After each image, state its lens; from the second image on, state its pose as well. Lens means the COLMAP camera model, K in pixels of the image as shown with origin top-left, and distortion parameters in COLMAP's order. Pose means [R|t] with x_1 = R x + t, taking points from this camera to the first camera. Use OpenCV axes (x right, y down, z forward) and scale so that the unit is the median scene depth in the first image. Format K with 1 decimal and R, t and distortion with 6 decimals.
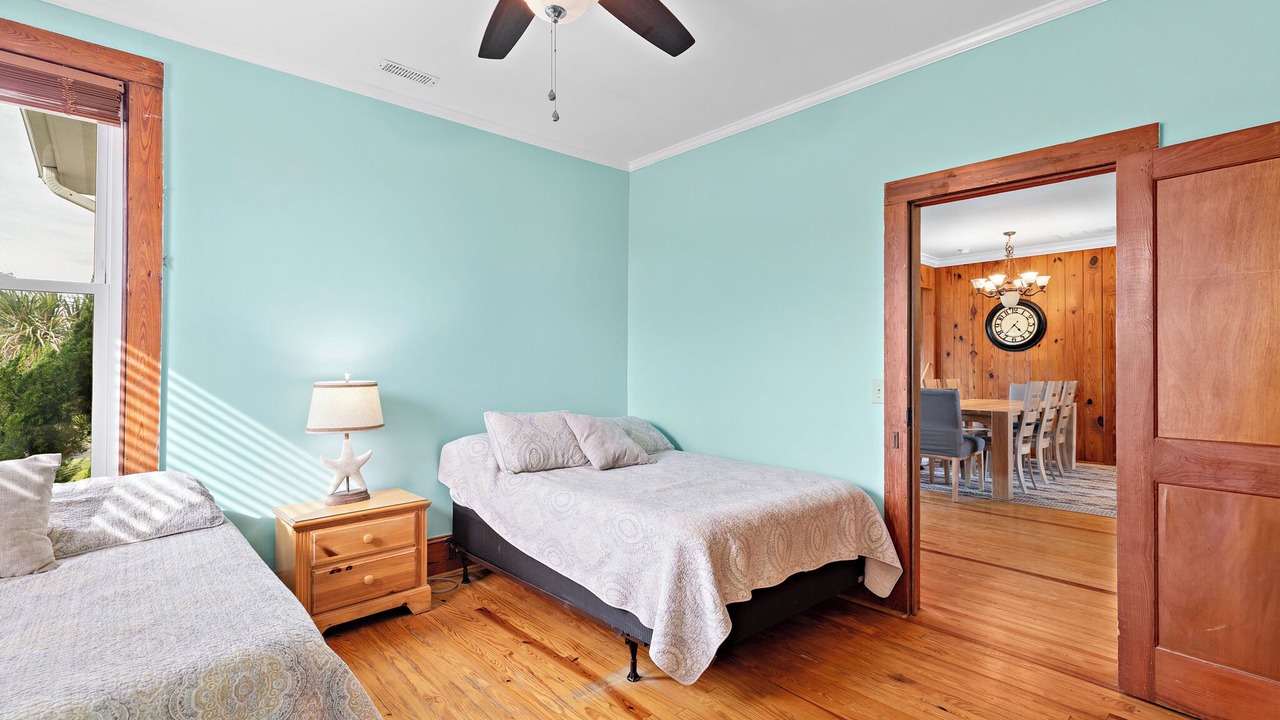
lens RADIAL K [[571.8, 0, 641.4], [0, 571.8, 353.3], [0, 0, 1]] dist [0.001711, 0.000211]
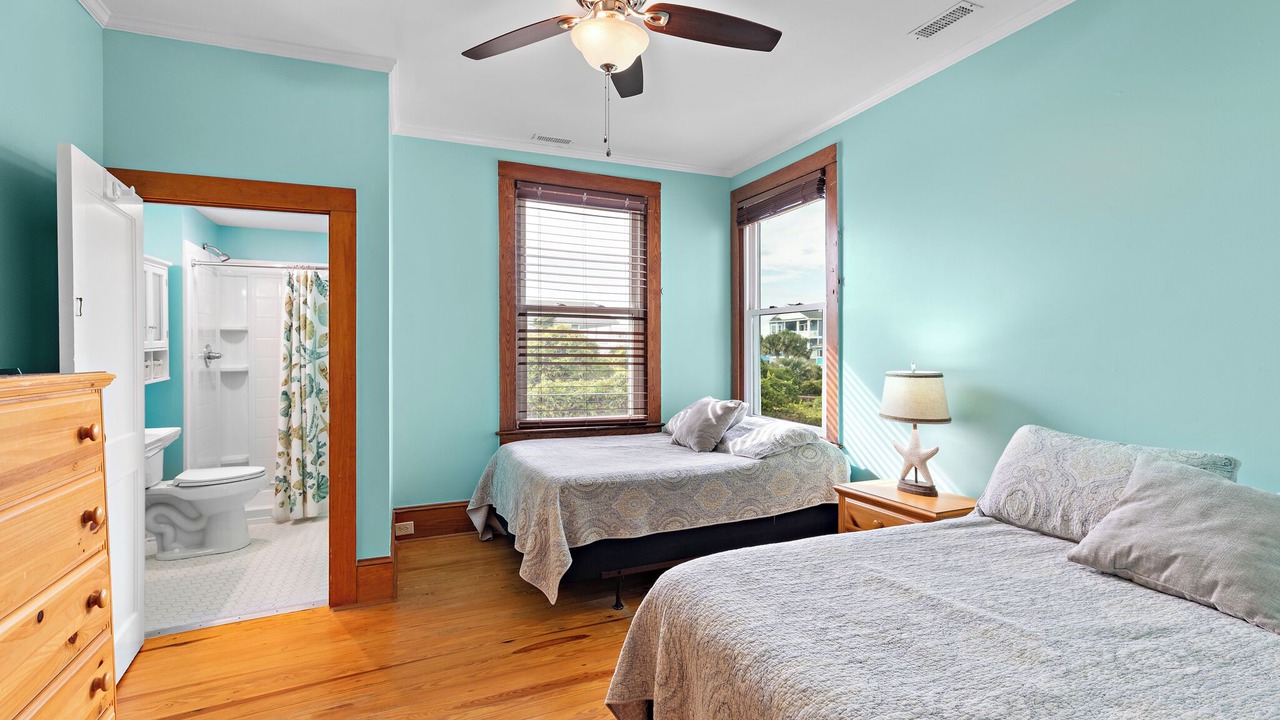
lens RADIAL K [[571.8, 0, 641.4], [0, 571.8, 353.3], [0, 0, 1]] dist [0.001711, 0.000211]
pose [[-0.322728, 0.004304, -0.946482, 0.591879], [0.017720, 0.999842, -0.001495, 0.008933], [0.946326, -0.017254, -0.322753, 0.875297]]
